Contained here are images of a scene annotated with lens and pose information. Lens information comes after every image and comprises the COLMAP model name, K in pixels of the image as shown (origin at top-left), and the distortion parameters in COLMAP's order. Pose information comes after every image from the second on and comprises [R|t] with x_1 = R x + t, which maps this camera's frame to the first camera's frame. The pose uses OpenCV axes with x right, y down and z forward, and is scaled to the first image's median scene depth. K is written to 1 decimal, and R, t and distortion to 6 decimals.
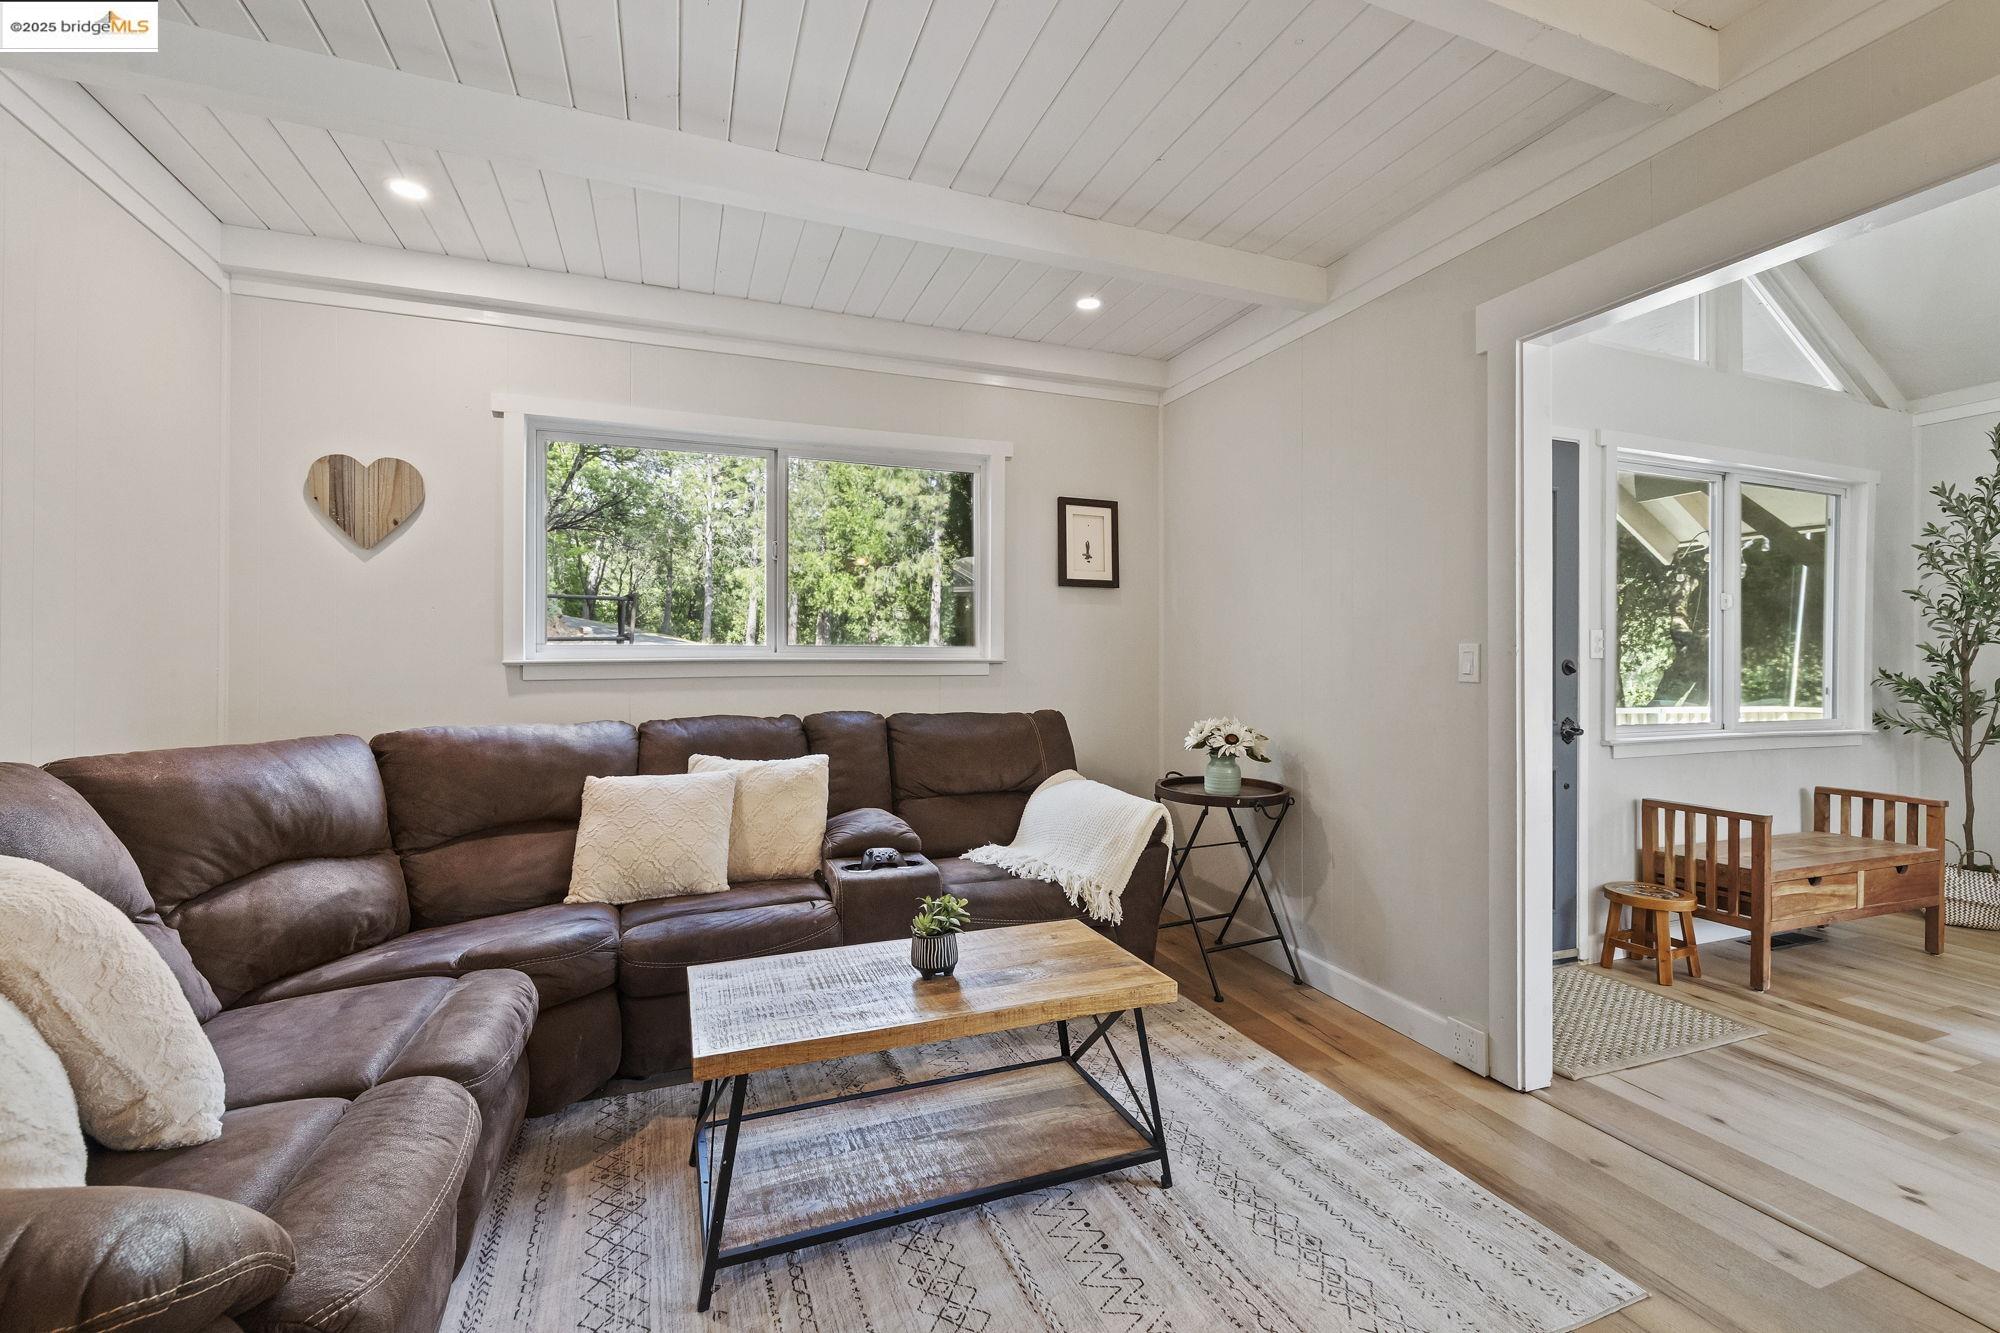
lens RADIAL K [[854.9, 0, 992.8], [0, 854.9, 663.0], [0, 0, 1]] dist [0.000612, -0.000032]
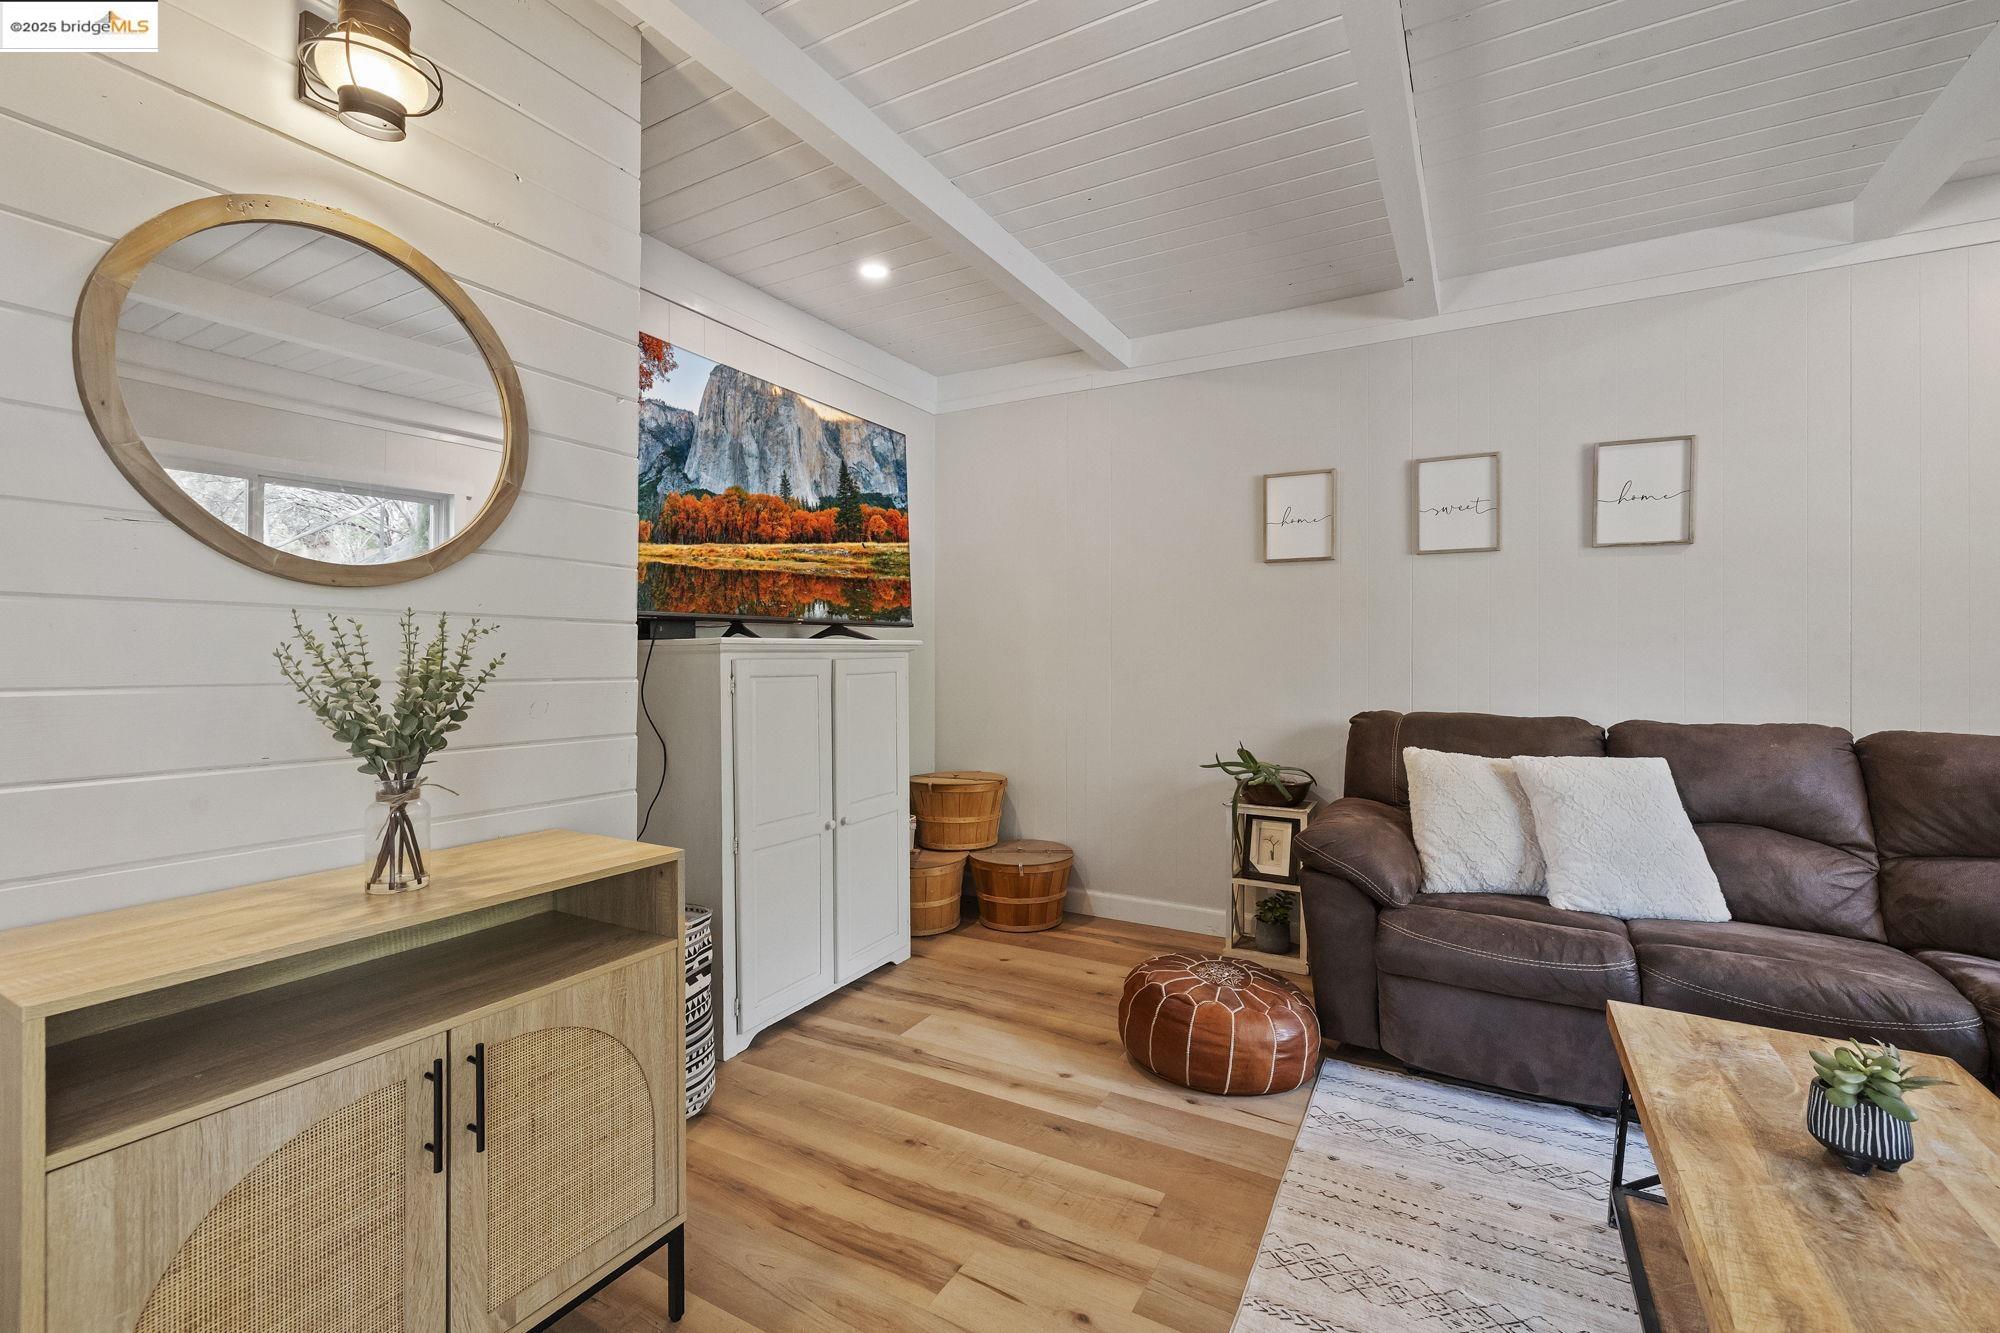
lens RADIAL K [[846.3, 0, 1010.6], [0, 846.3, 661.1], [0, 0, 1]] dist [0.001219, -0.000010]
pose [[-0.760564, 0.002381, -0.649258, 0.566906], [-0.003853, 0.999959, 0.008181, -0.001898], [0.649251, 0.008724, -0.760524, 0.751020]]
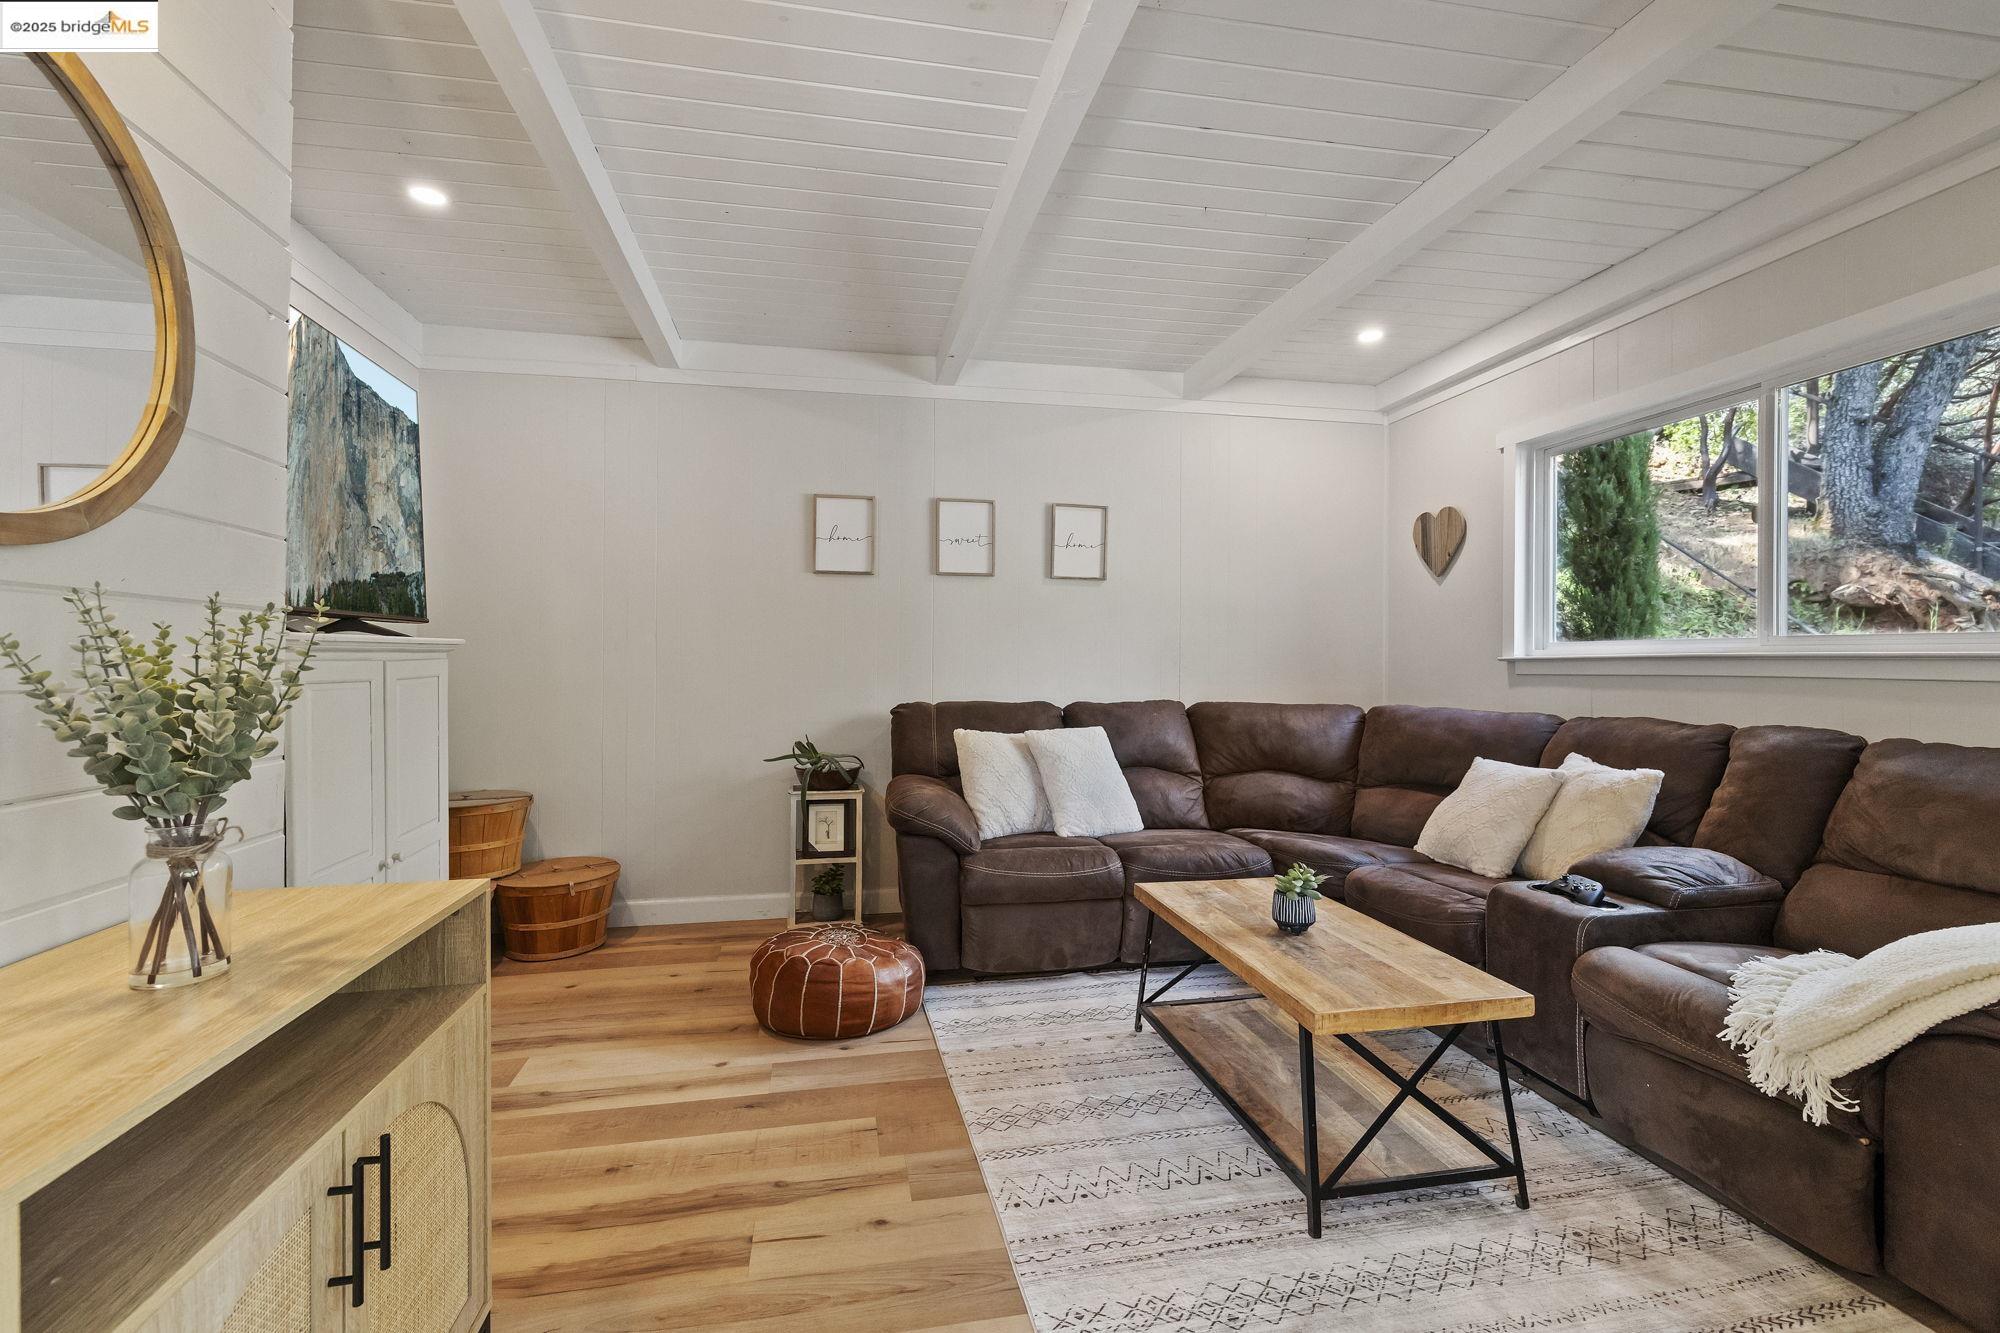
lens RADIAL K [[836.8, 0, 988.3], [0, 836.8, 670.8], [0, 0, 1]] dist [-0.000210, -0.000032]
pose [[-0.172997, 0.012716, -0.984840, 0.775697], [-0.002938, 0.999906, 0.013426, 0.002453], [0.984918, 0.005216, -0.172943, 0.558562]]
